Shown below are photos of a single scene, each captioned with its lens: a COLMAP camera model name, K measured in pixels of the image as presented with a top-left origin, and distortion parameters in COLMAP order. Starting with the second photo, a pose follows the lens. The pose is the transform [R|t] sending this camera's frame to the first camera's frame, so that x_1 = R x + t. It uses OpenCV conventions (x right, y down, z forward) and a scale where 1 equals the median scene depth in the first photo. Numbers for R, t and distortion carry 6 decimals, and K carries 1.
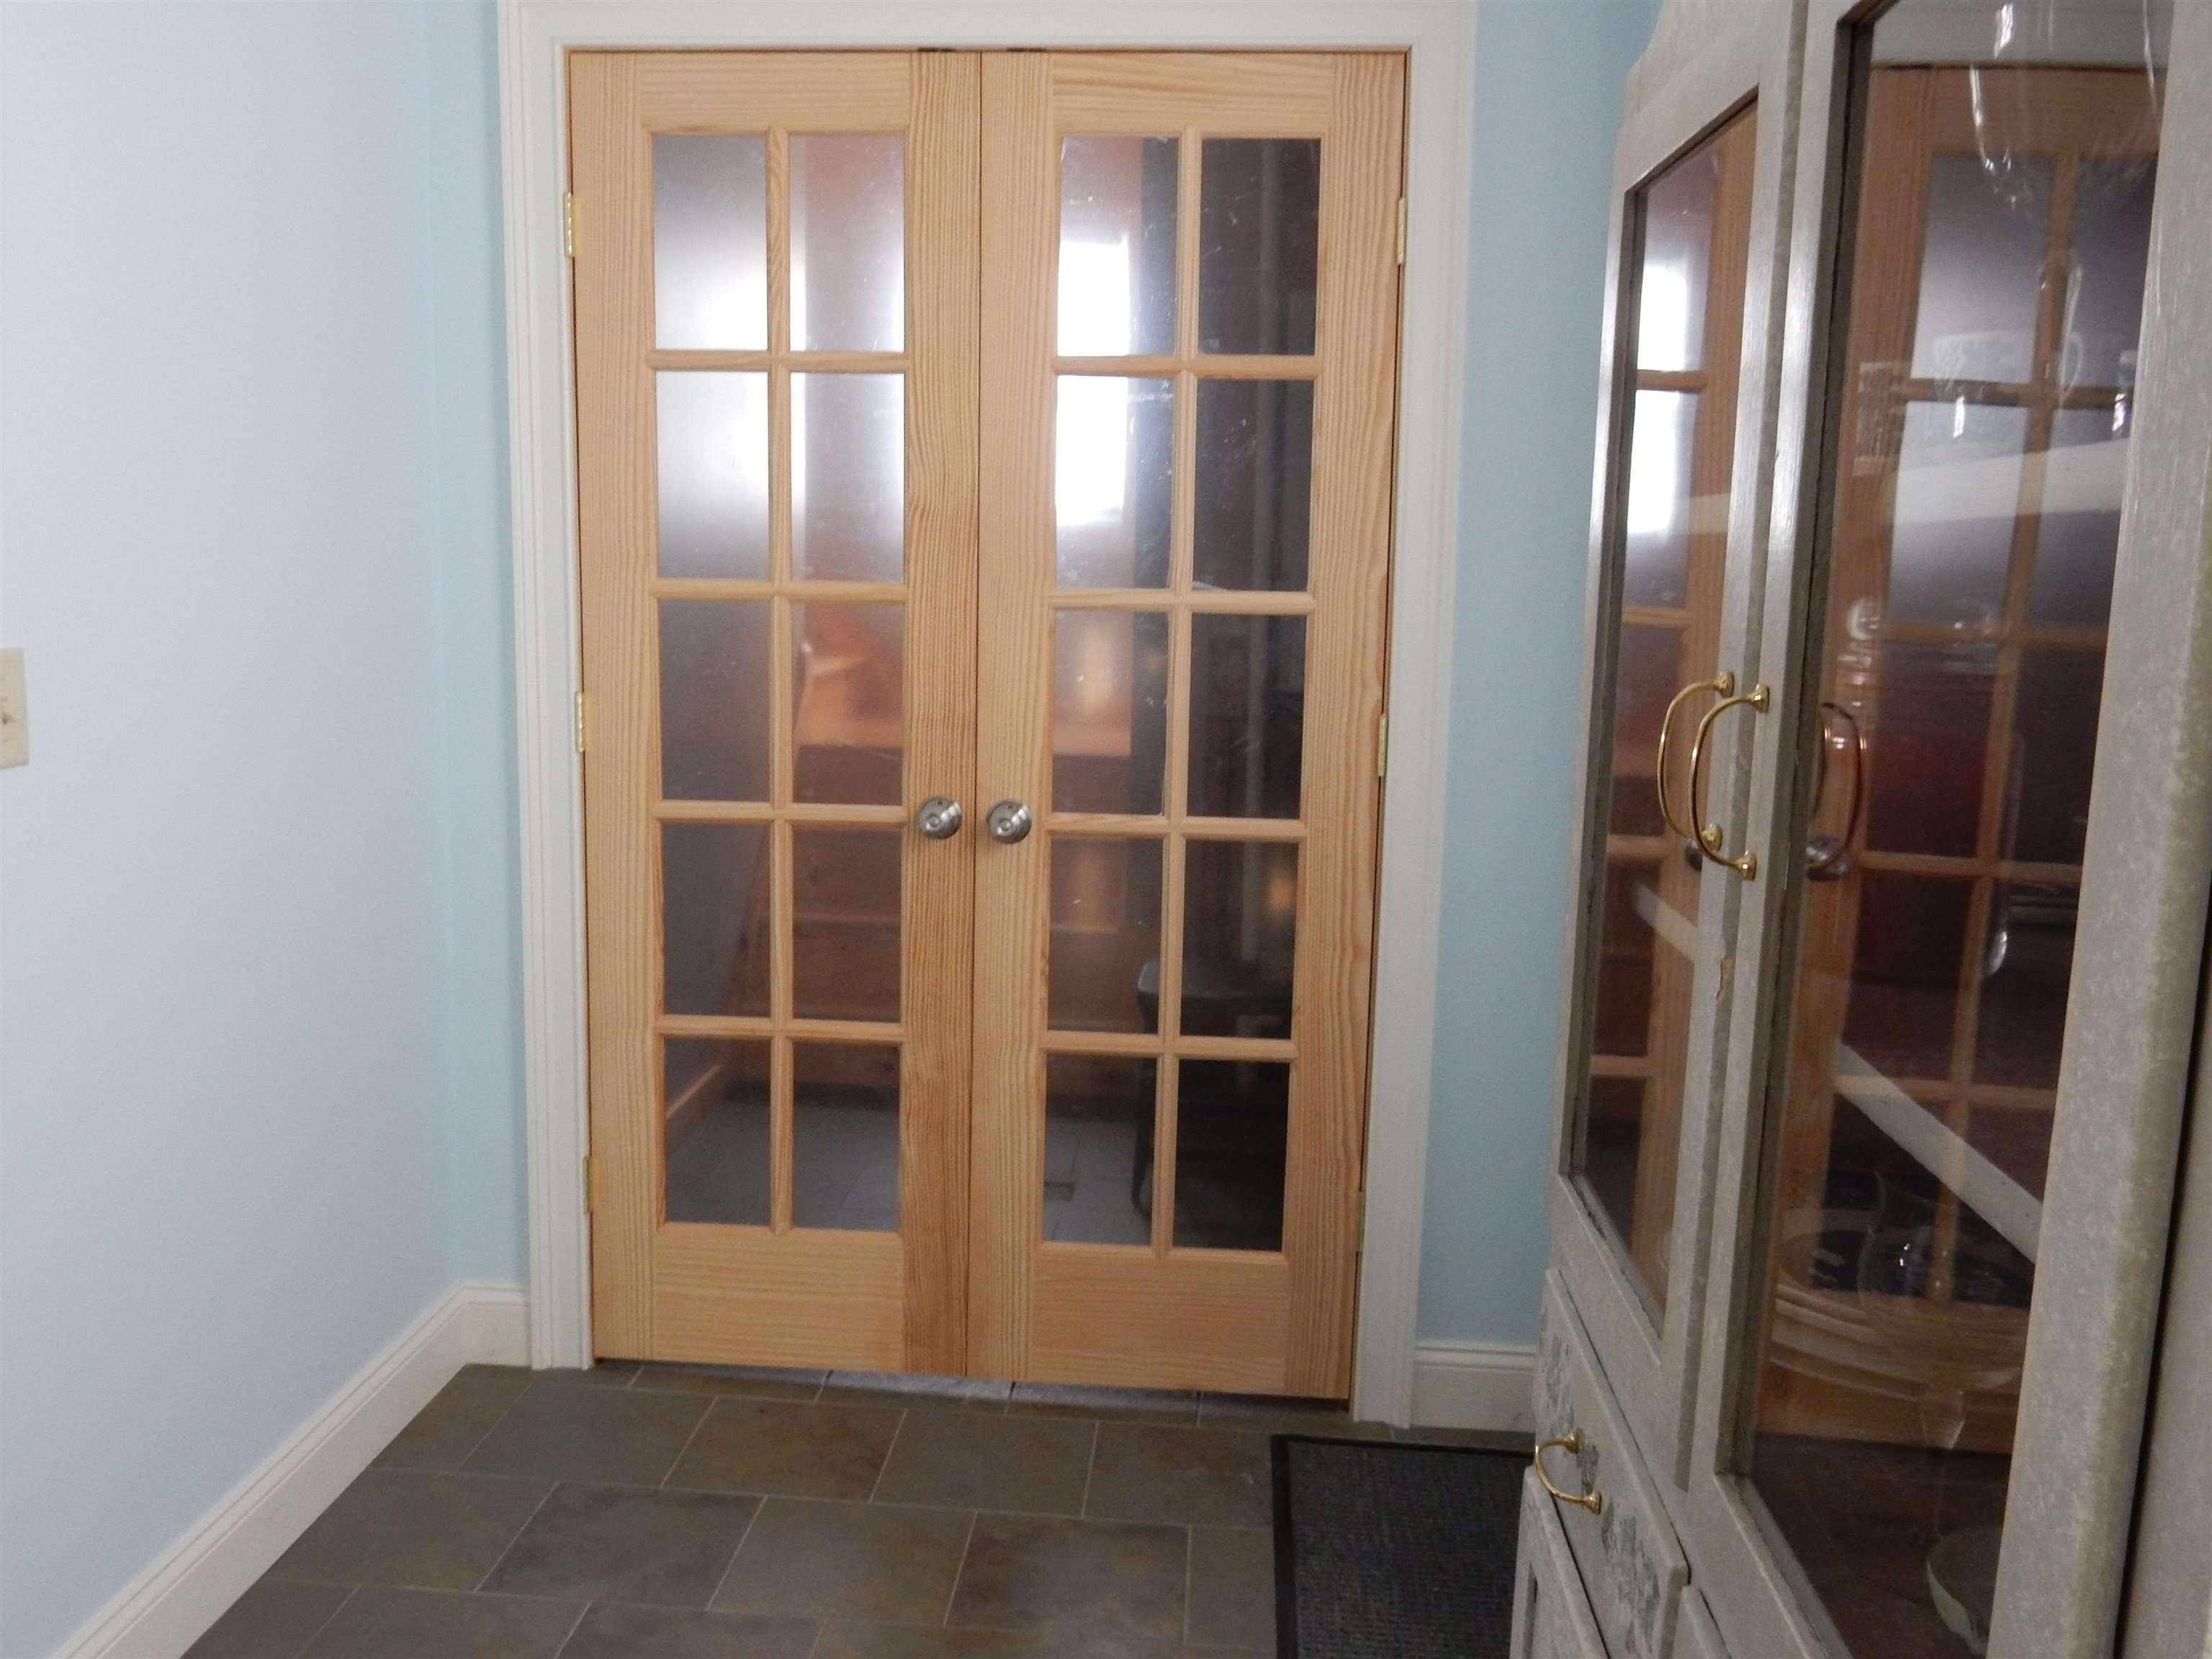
lens RADIAL K [[1904.3, 0, 1111.6], [0, 1904.3, 820.4], [0, 0, 1]] dist [-0.006982, 0.013712]
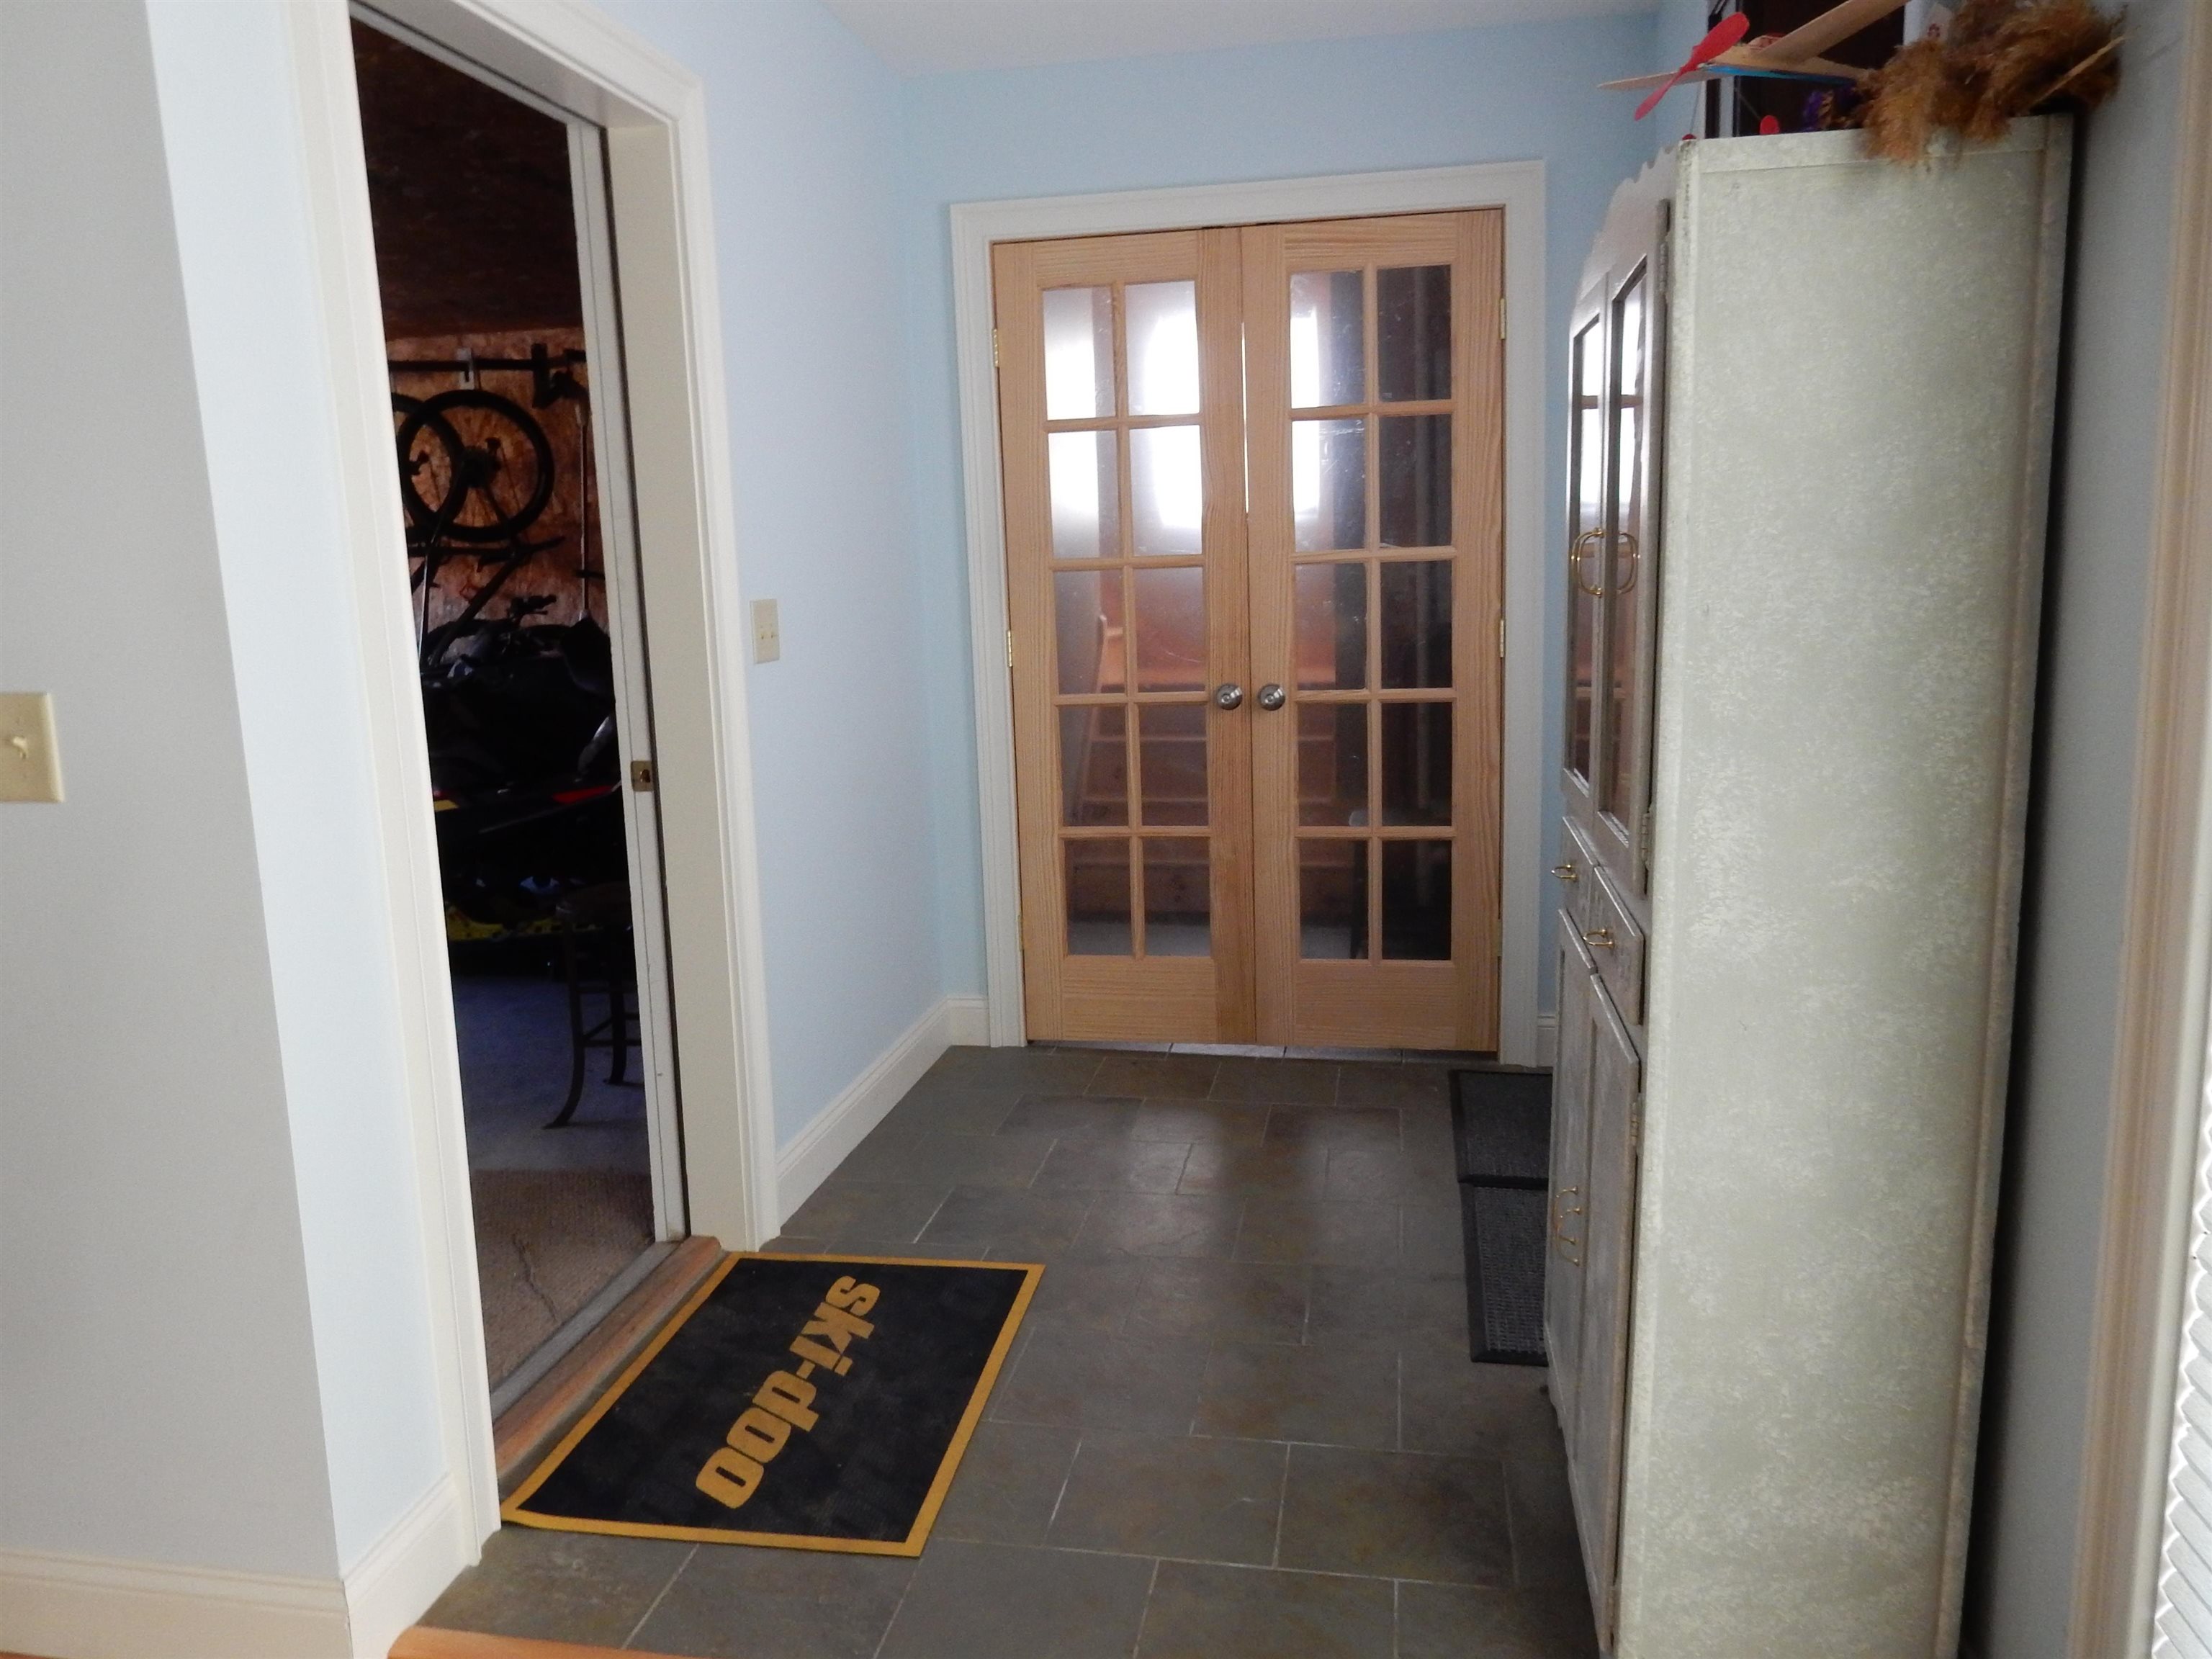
lens RADIAL K [[1652.5, 0, 1135.2], [0, 1652.5, 832.7], [0, 0, 1]] dist [0.006189, 0.001059]
pose [[0.994651, -0.036843, -0.096500, -0.037576], [0.038156, 0.999202, 0.011788, 0.095124], [0.095989, -0.015407, 0.995263, -0.418917]]
